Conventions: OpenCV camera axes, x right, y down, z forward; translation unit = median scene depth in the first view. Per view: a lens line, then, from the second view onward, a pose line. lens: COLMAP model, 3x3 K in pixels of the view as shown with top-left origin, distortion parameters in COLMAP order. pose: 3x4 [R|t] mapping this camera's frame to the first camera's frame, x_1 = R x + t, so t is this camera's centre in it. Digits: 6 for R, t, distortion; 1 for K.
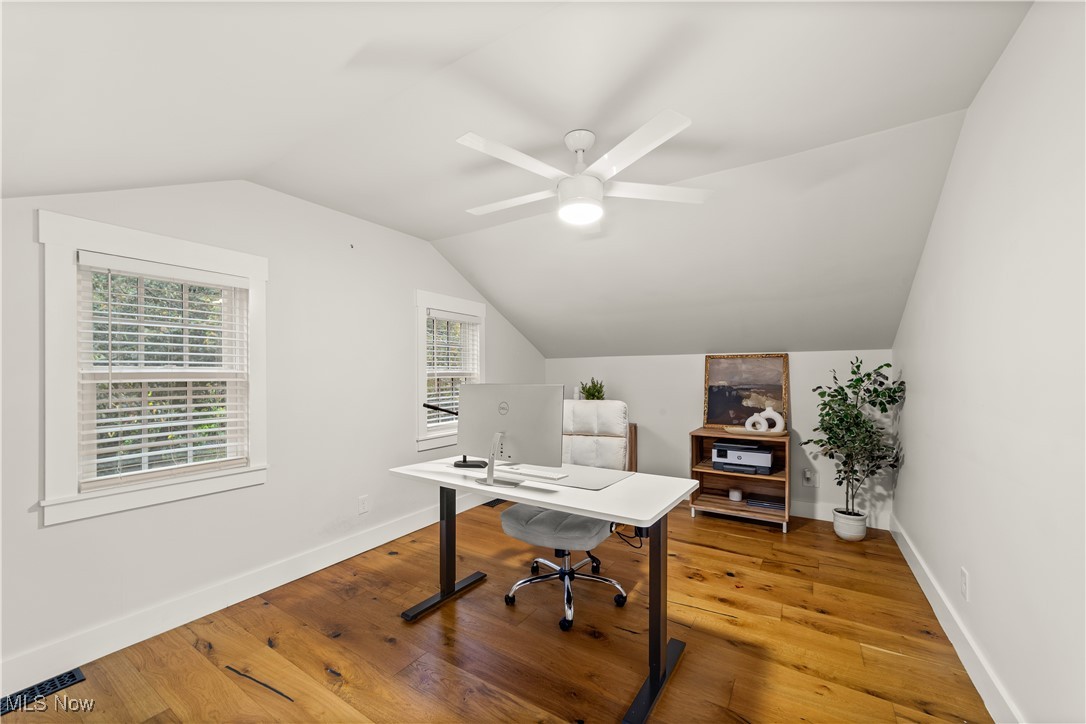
lens RADIAL K [[422.1, 0, 542.0], [0, 422.1, 369.9], [0, 0, 1]] dist [-0.002010, 0.000196]
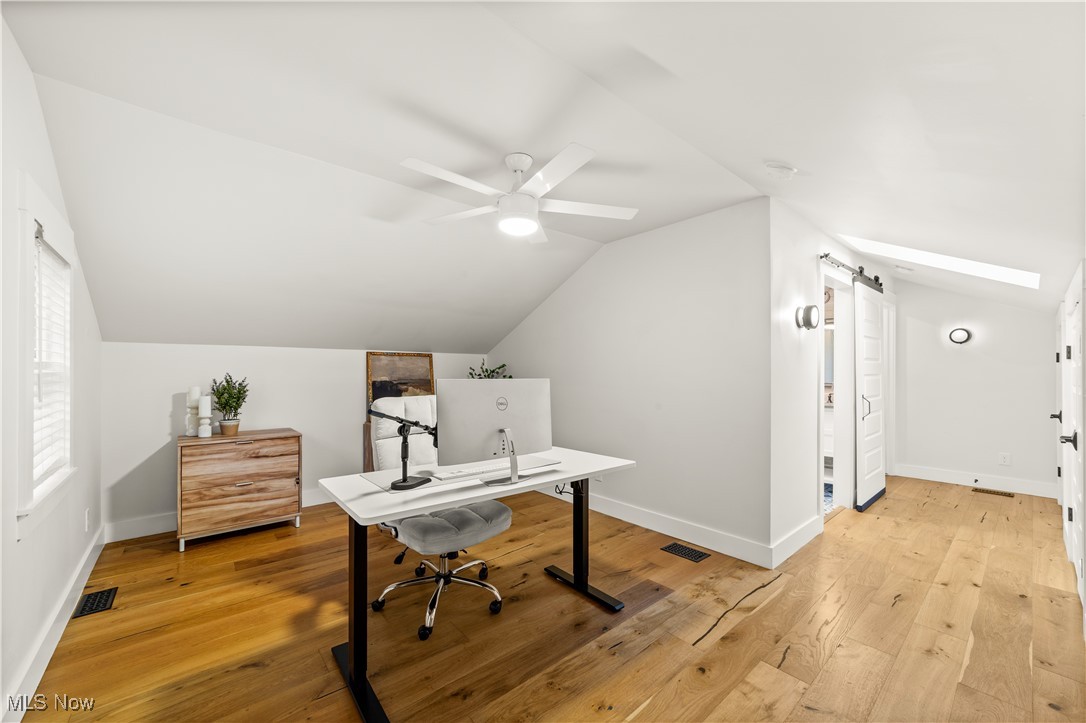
lens RADIAL K [[422.1, 0, 543.2], [0, 422.1, 369.2], [0, 0, 1]] dist [-0.002010, 0.000196]
pose [[0.288775, 0.011989, 0.957322, -0.497848], [-0.017180, 0.999825, -0.007339, 0.009277], [-0.957243, -0.014328, 0.288931, 0.321058]]
